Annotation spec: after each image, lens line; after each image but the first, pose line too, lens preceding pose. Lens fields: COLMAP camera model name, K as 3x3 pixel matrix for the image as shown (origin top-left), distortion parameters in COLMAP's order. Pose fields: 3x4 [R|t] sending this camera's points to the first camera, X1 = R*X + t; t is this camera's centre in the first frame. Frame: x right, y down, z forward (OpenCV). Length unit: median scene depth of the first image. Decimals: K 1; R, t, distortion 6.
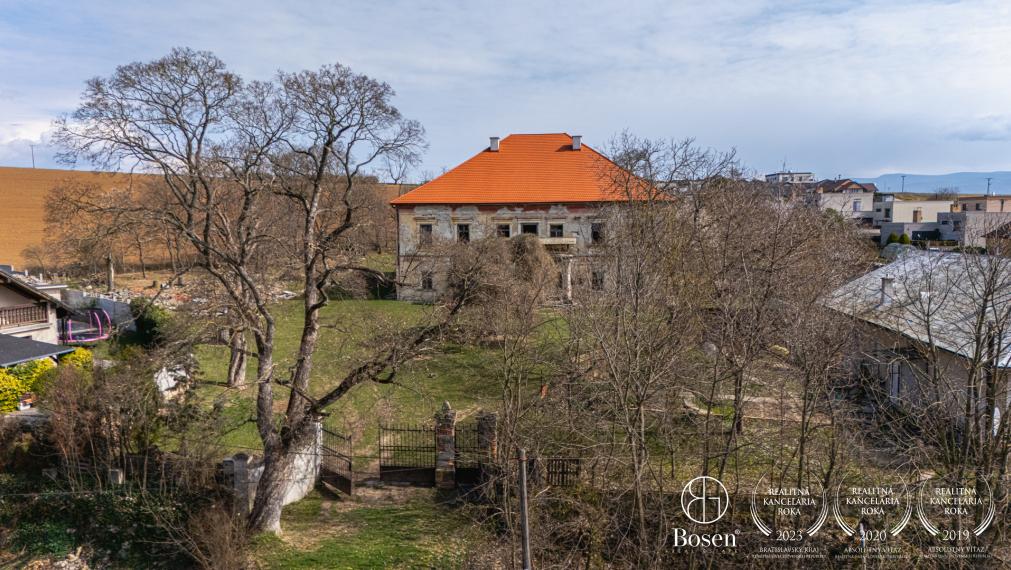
lens RADIAL K [[740.4, 0, 508.7], [0, 740.4, 286.4], [0, 0, 1]] dist [0.072709, -0.057189]
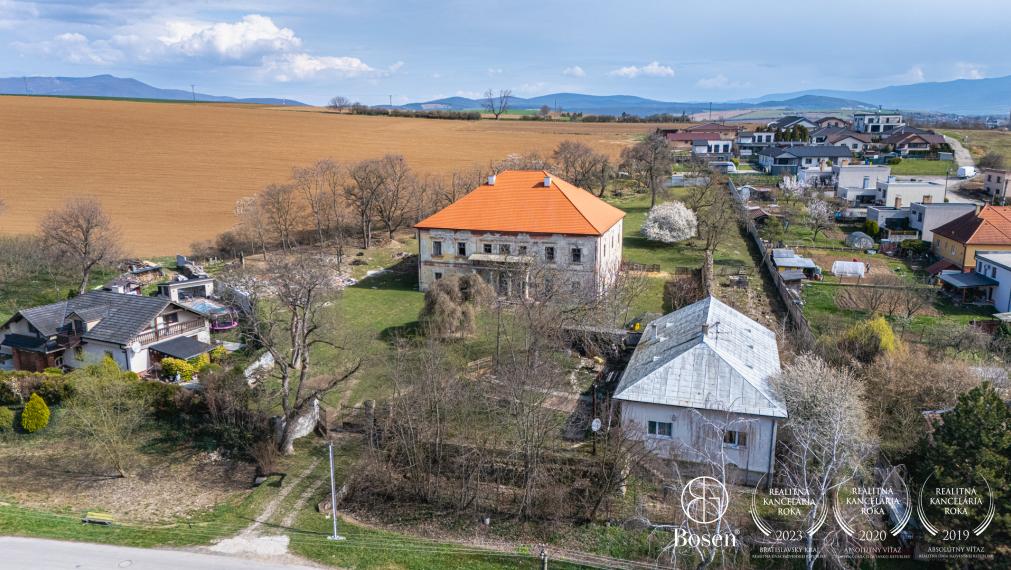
lens RADIAL K [[740.4, 0, 505.4], [0, 740.4, 286.1], [0, 0, 1]] dist [0.072709, -0.057189]
pose [[0.984141, 0.038855, -0.173081, 0.287022], [-0.016182, 0.991312, 0.130531, -0.195438], [0.176649, -0.125660, 0.976220, -0.436394]]
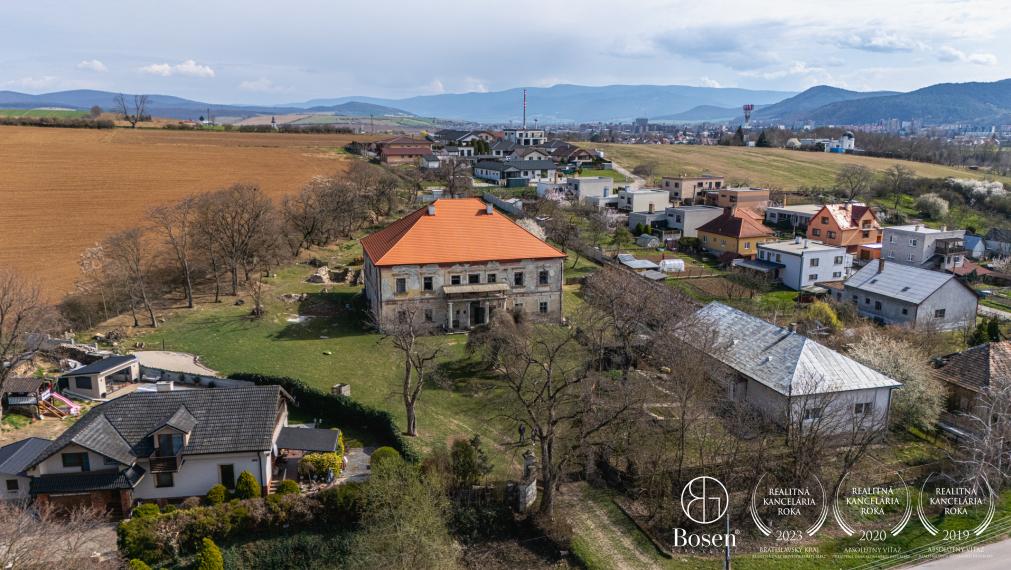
lens RADIAL K [[740.4, 0, 504.0], [0, 740.4, 285.7], [0, 0, 1]] dist [0.072709, -0.057189]
pose [[0.922970, -0.077293, 0.377030, -0.472467], [0.030052, 0.991109, 0.129613, -0.251967], [-0.383696, -0.108299, 0.917087, -0.367243]]
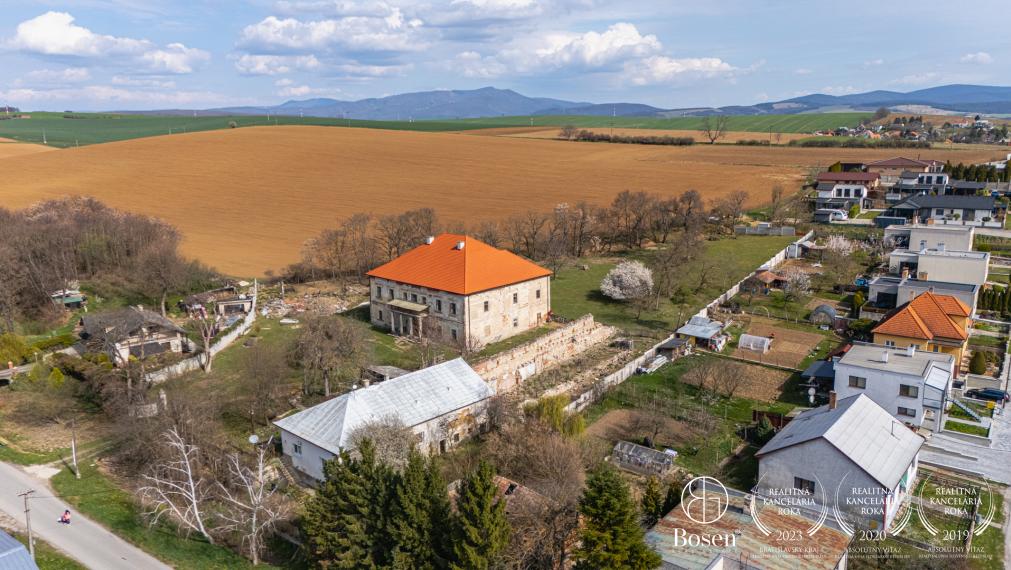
lens RADIAL K [[740.4, 0, 501.0], [0, 740.4, 283.8], [0, 0, 1]] dist [0.072709, -0.057189]
pose [[0.805020, 0.113497, -0.582290, 1.280588], [-0.039677, 0.989632, 0.138040, -0.376591], [0.591920, -0.088022, 0.801176, -0.348813]]
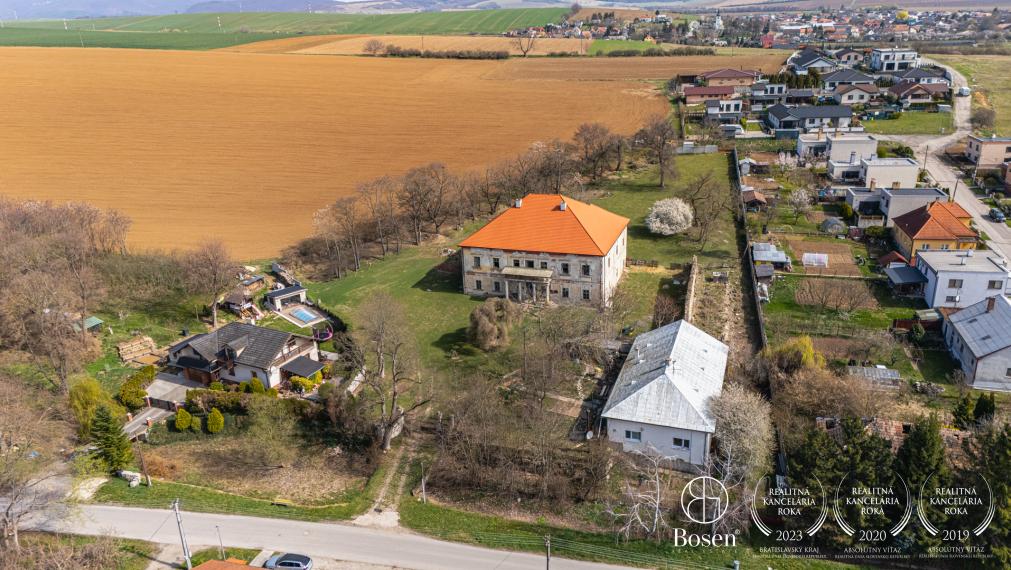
lens RADIAL K [[740.4, 0, 503.4], [0, 740.4, 286.6], [0, 0, 1]] dist [0.072709, -0.057189]
pose [[0.975336, 0.040493, -0.216978, 0.371142], [0.019148, 0.963800, 0.265937, -0.520313], [0.219892, -0.263533, 0.939254, -0.779448]]
